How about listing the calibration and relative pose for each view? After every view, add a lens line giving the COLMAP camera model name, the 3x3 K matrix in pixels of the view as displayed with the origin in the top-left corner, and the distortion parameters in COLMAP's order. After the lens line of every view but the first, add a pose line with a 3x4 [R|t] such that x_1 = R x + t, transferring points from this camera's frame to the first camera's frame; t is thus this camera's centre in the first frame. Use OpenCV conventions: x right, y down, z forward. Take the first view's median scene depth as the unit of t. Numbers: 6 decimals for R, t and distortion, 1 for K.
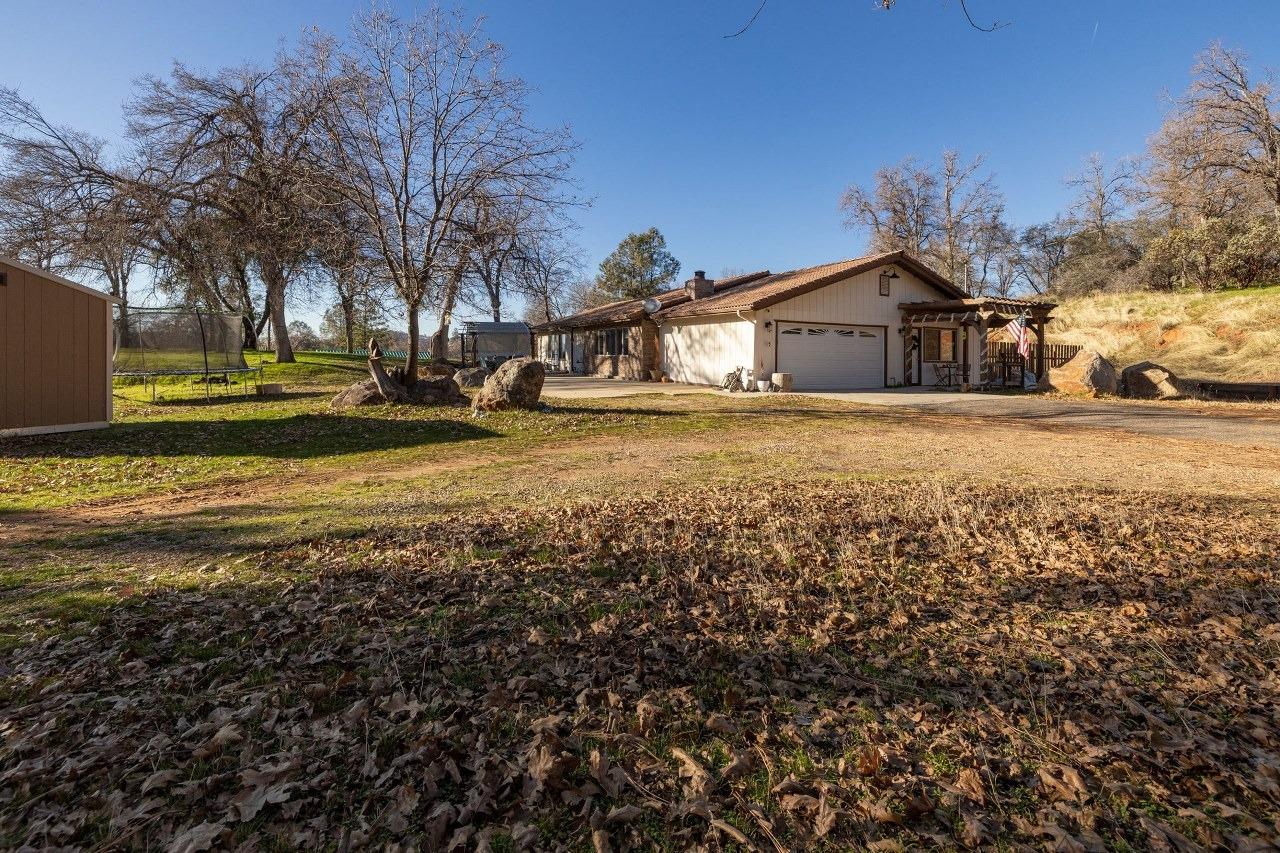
lens RADIAL K [[550.4, 0, 643.1], [0, 550.4, 335.7], [0, 0, 1]] dist [-0.000982, -0.000062]
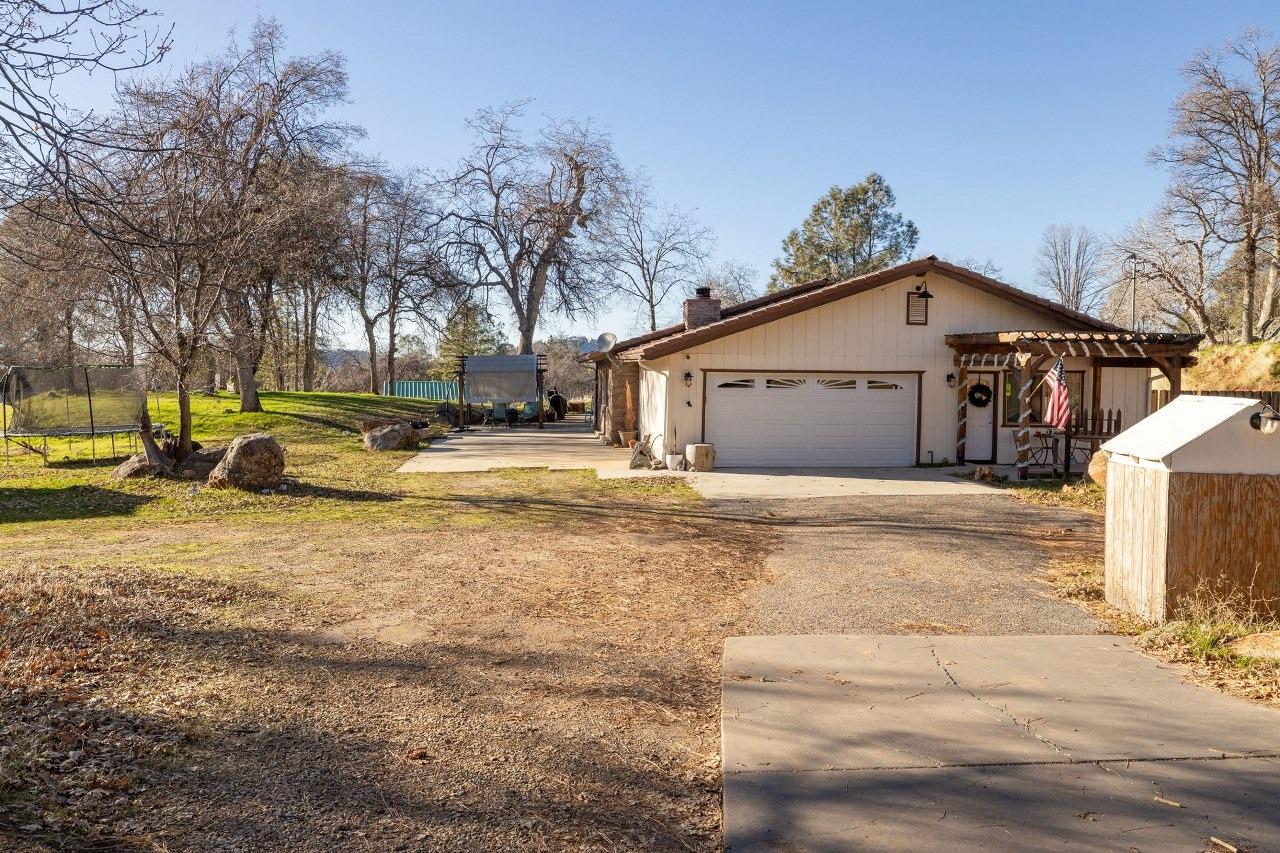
lens RADIAL K [[921.6, 0, 632.4], [0, 921.6, 354.3], [0, 0, 1]] dist [-0.008258, 0.000176]
pose [[0.931913, -0.012225, -0.362475, 0.454453], [0.017020, 0.999805, 0.010040, -0.047685], [0.362281, -0.015525, 0.931939, -0.113755]]
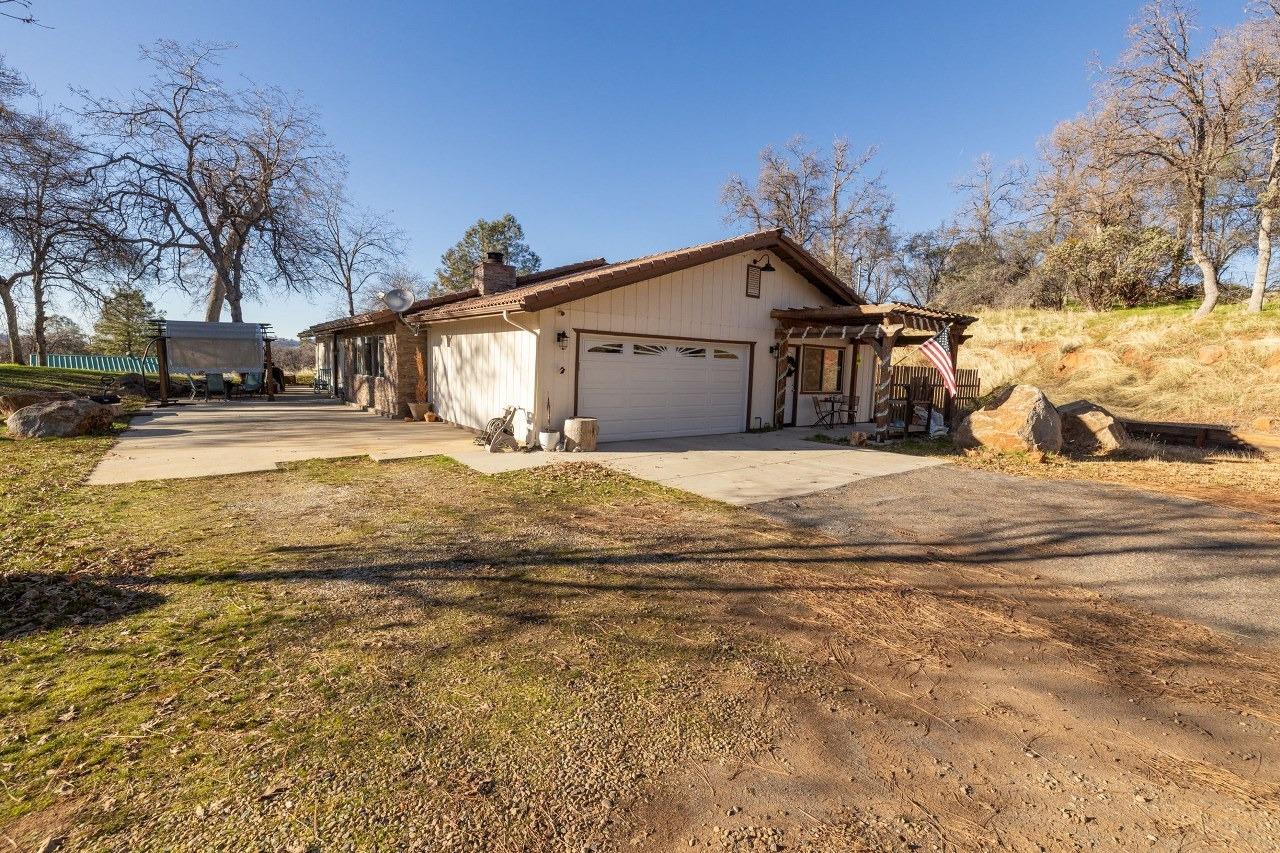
lens RADIAL K [[566.2, 0, 631.4], [0, 566.2, 416.8], [0, 0, 1]] dist [-0.004039, -0.000083]
pose [[0.982912, -0.002738, 0.184054, 0.143795], [-0.020896, 0.991766, 0.126347, -0.010324], [-0.182884, -0.128034, 0.974762, 0.289955]]
